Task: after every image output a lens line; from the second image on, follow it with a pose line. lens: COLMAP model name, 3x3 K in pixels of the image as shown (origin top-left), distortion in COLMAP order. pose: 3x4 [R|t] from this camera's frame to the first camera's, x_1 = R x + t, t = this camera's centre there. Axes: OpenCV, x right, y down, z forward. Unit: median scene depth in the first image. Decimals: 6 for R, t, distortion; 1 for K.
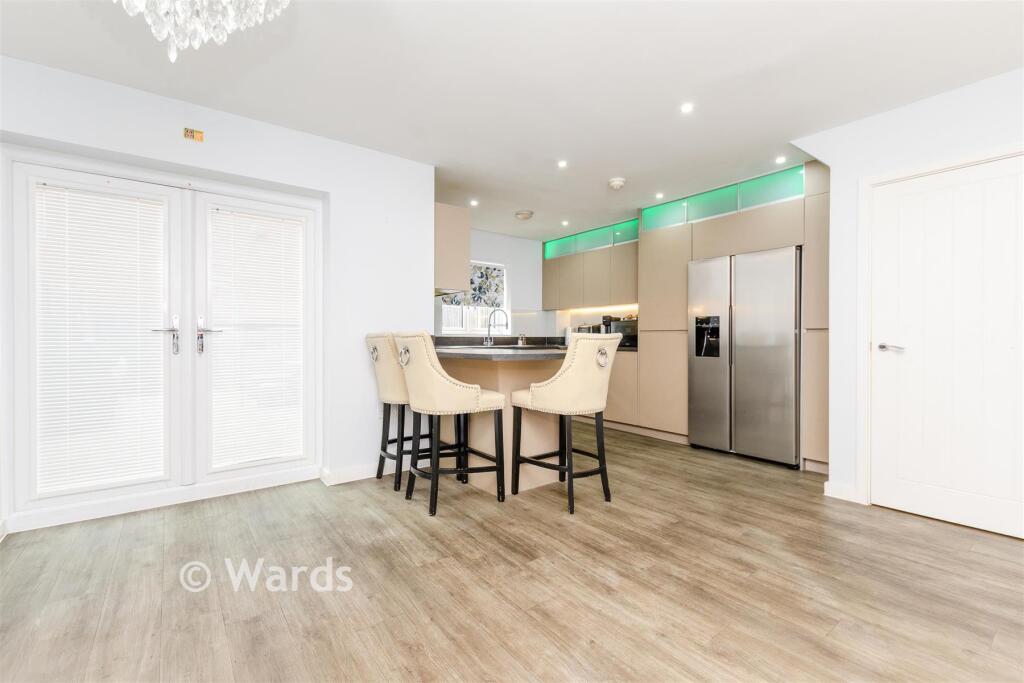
lens RADIAL K [[444.4, 0, 510.8], [0, 444.4, 338.8], [0, 0, 1]] dist [0.001540, 0.000045]
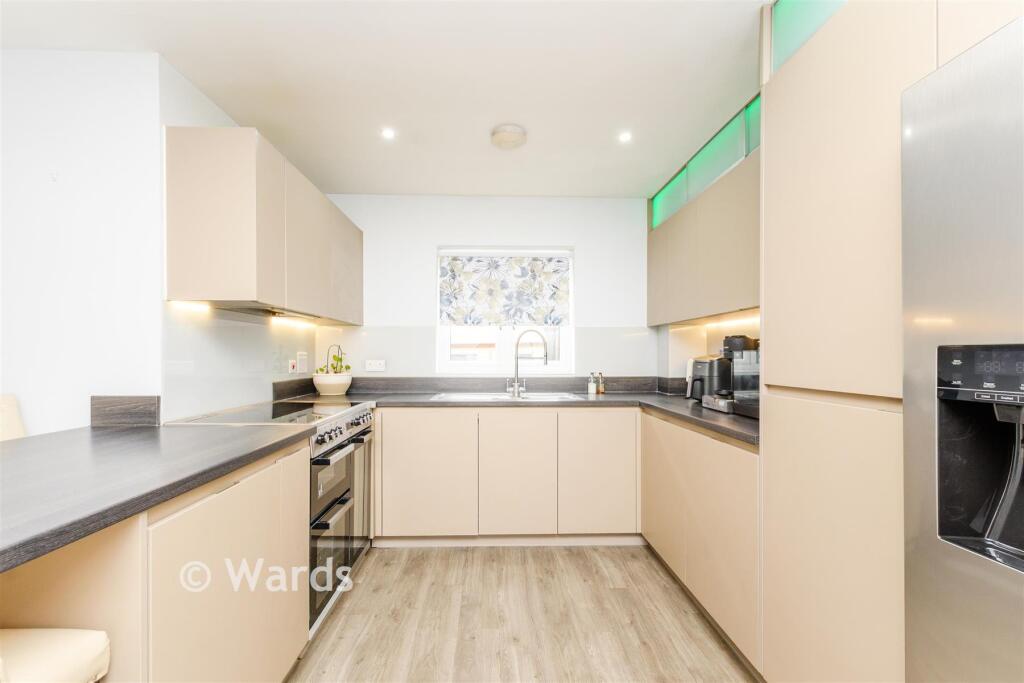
lens RADIAL K [[444.4, 0, 509.9], [0, 444.4, 351.4], [0, 0, 1]] dist [0.001540, 0.000045]
pose [[0.803190, -0.006328, -0.595689, 0.273278], [0.004896, 0.999980, -0.004022, -0.034932], [0.595702, 0.000314, 0.803205, 0.508911]]
